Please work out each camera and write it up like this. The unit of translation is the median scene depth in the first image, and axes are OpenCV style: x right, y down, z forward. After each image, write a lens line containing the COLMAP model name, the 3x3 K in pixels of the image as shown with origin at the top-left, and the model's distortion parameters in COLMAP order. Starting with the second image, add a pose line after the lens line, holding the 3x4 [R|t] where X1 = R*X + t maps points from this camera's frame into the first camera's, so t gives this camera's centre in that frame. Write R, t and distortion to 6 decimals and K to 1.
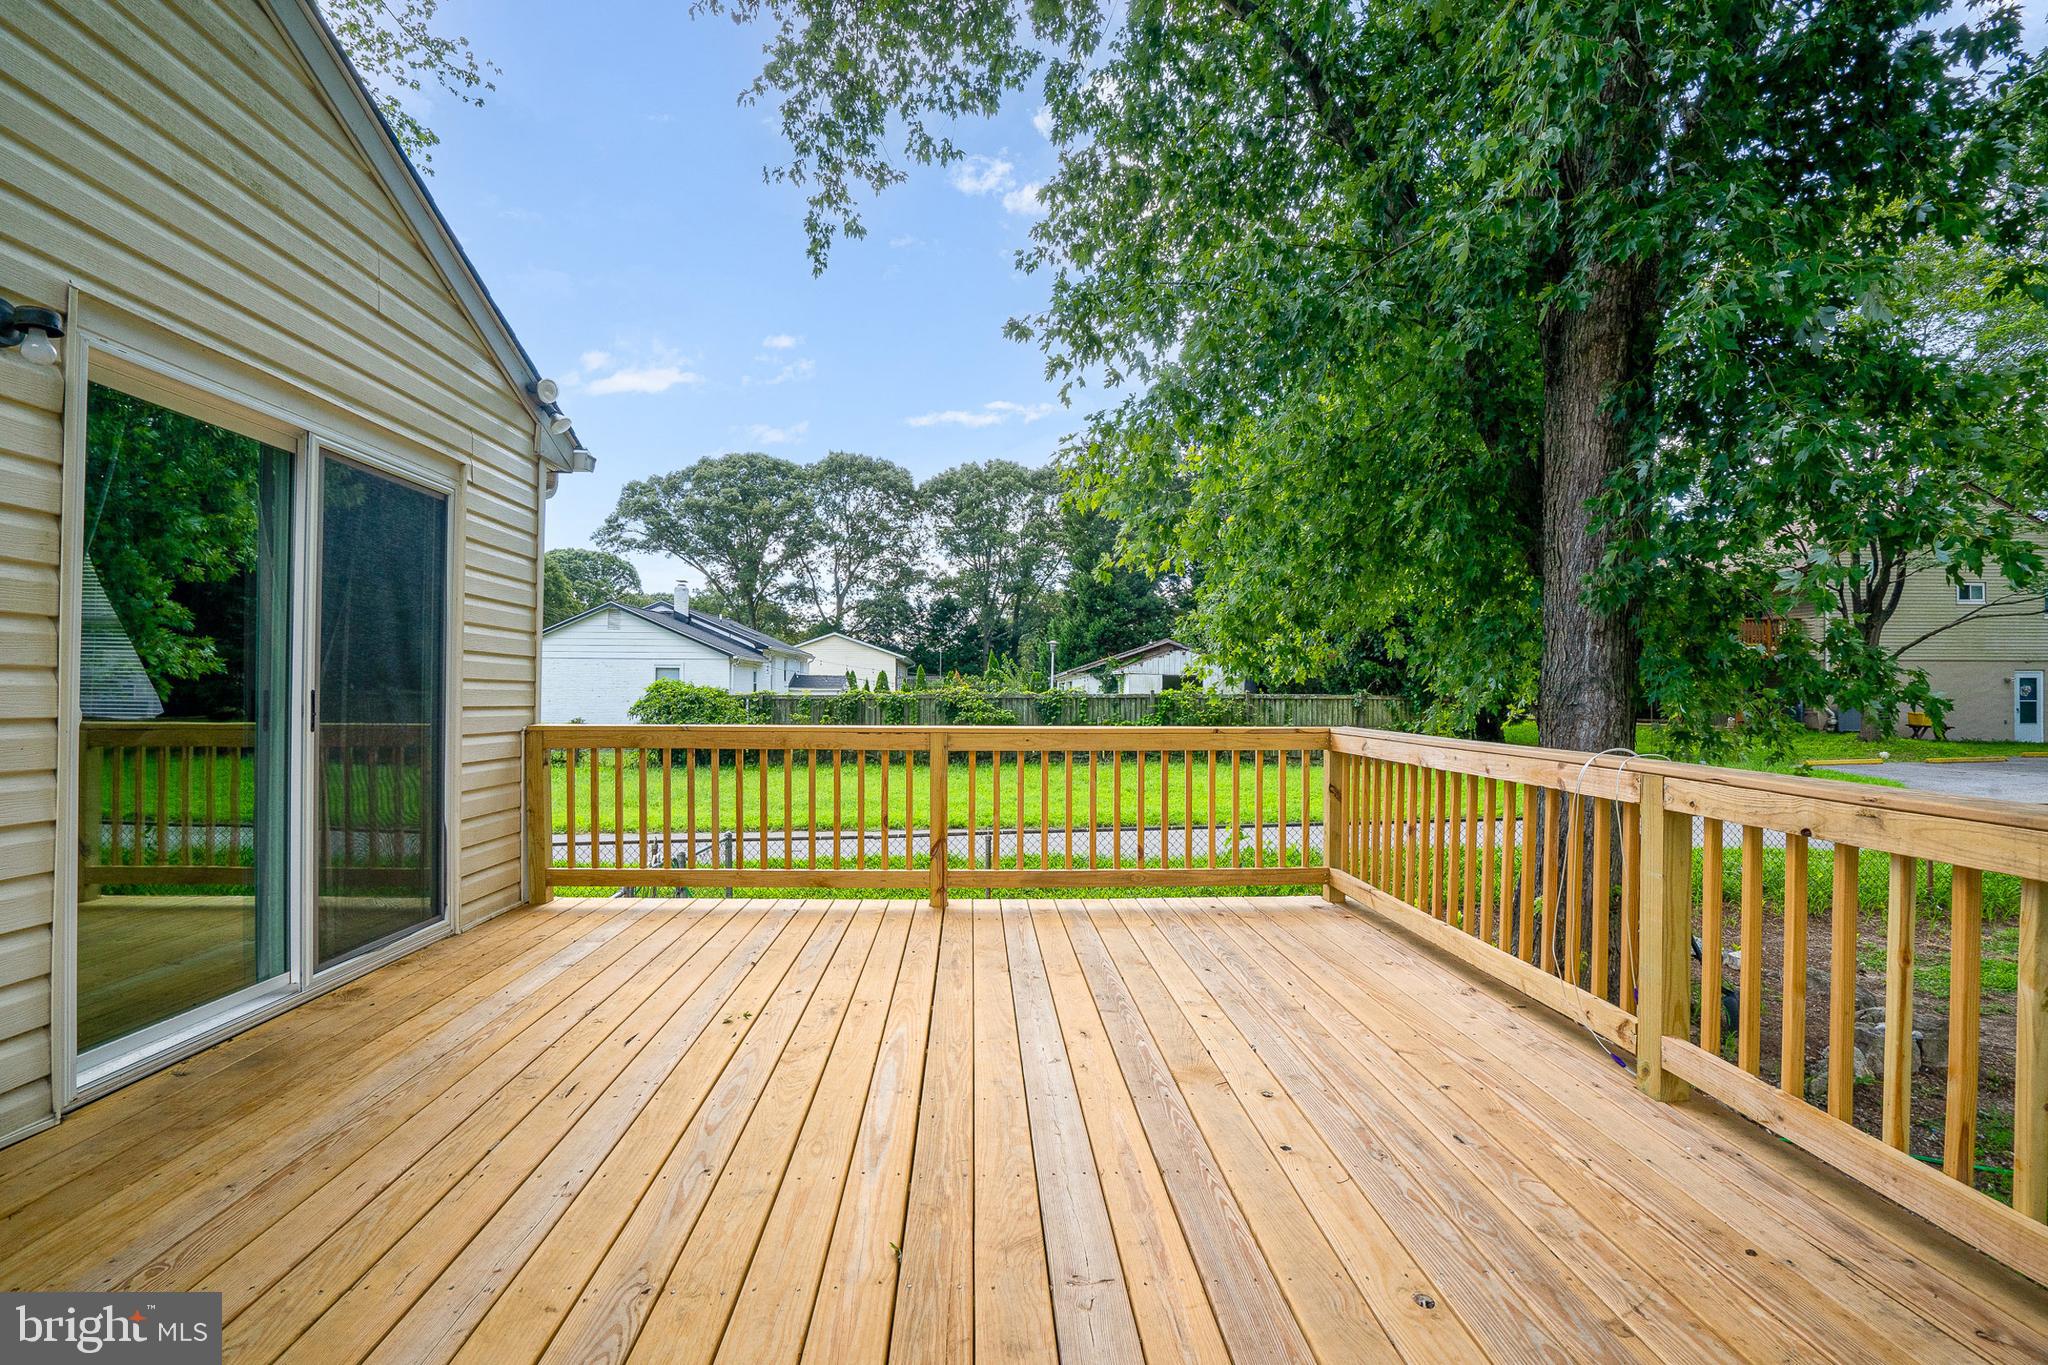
lens RADIAL K [[883.8, 0, 1024.0], [0, 883.8, 682.5], [0, 0, 1]] dist [-0.025046, 0.000222]
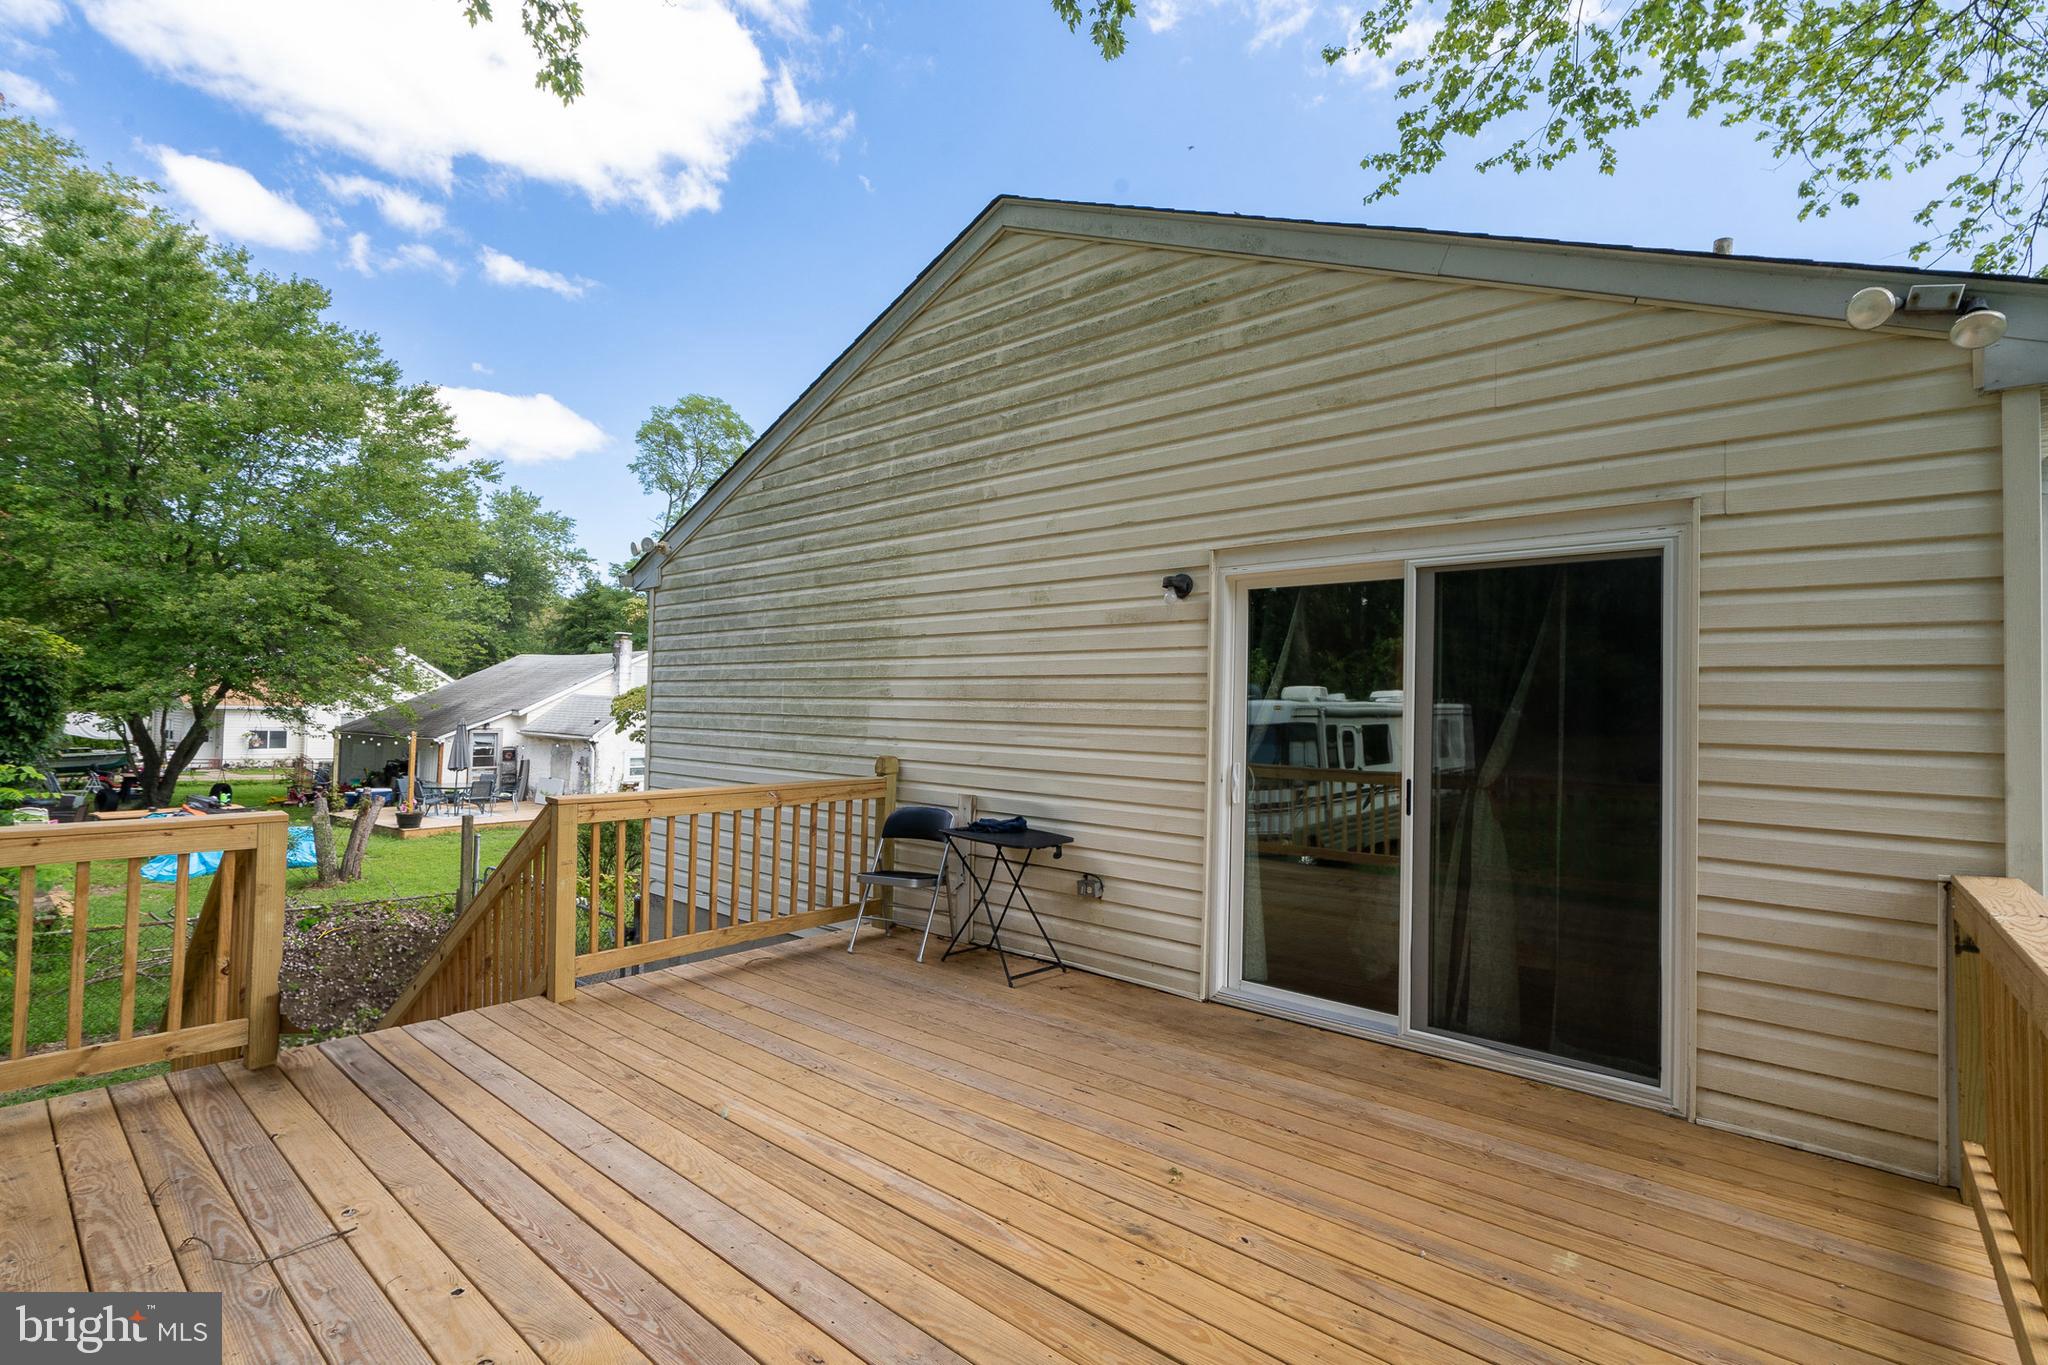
lens RADIAL K [[921.4, 0, 1022.2], [0, 921.4, 687.5], [0, 0, 1]] dist [0.000480, -0.000940]
pose [[-0.674712, -0.041944, -0.736888, 0.460553], [-0.019892, 0.999055, -0.038653, -0.057215], [0.737813, -0.011421, -0.674909, 1.513803]]
